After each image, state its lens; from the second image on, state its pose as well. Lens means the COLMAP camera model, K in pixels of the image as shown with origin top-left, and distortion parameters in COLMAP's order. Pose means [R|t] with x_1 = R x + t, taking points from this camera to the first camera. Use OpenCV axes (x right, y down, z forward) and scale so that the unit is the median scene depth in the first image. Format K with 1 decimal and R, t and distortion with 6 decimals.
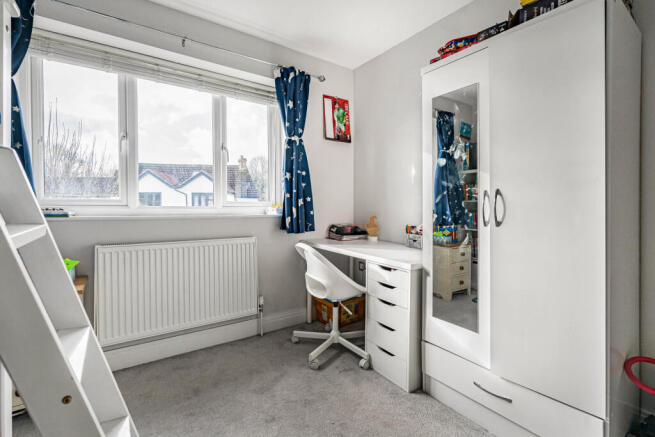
lens RADIAL K [[298.4, 0, 328.2], [0, 298.4, 202.3], [0, 0, 1]] dist [-0.000290, -0.000010]
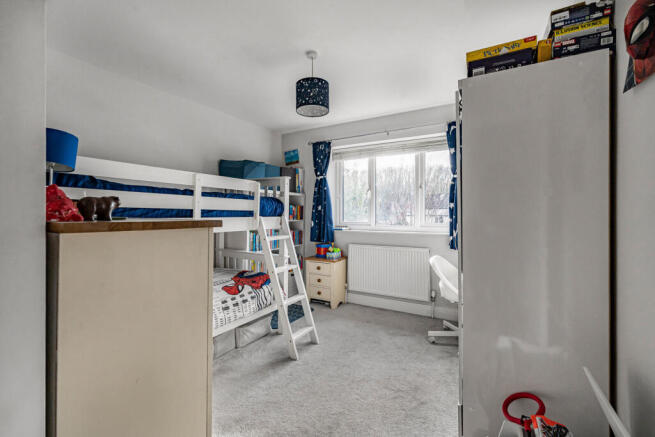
lens RADIAL K [[290.2, 0, 319.4], [0, 290.2, 217.4], [0, 0, 1]] dist [-0.000213, 0.000179]
pose [[0.393242, 0.003369, -0.919429, 0.812500], [0.010240, 0.999915, 0.008043, -0.050230], [0.919378, -0.012578, 0.393174, -0.031195]]
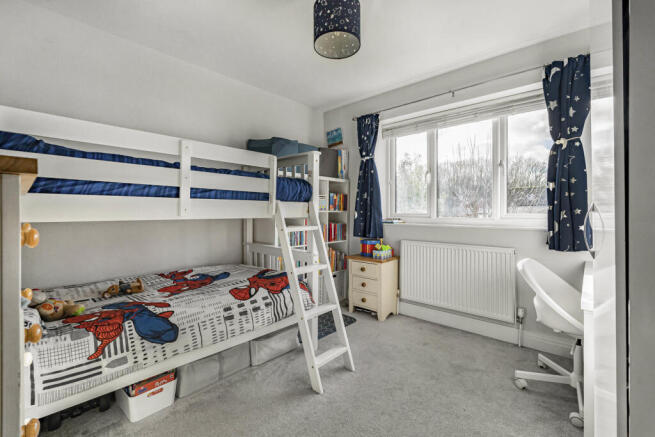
lens RADIAL K [[294.0, 0, 326.6], [0, 294.0, 213.4], [0, 0, 1]] dist [-0.000380, -0.000090]
pose [[0.217742, -0.002915, -0.976002, 0.590025], [0.006436, 0.999978, -0.001551, -0.007595], [0.975985, -0.005943, 0.217756, 0.146546]]
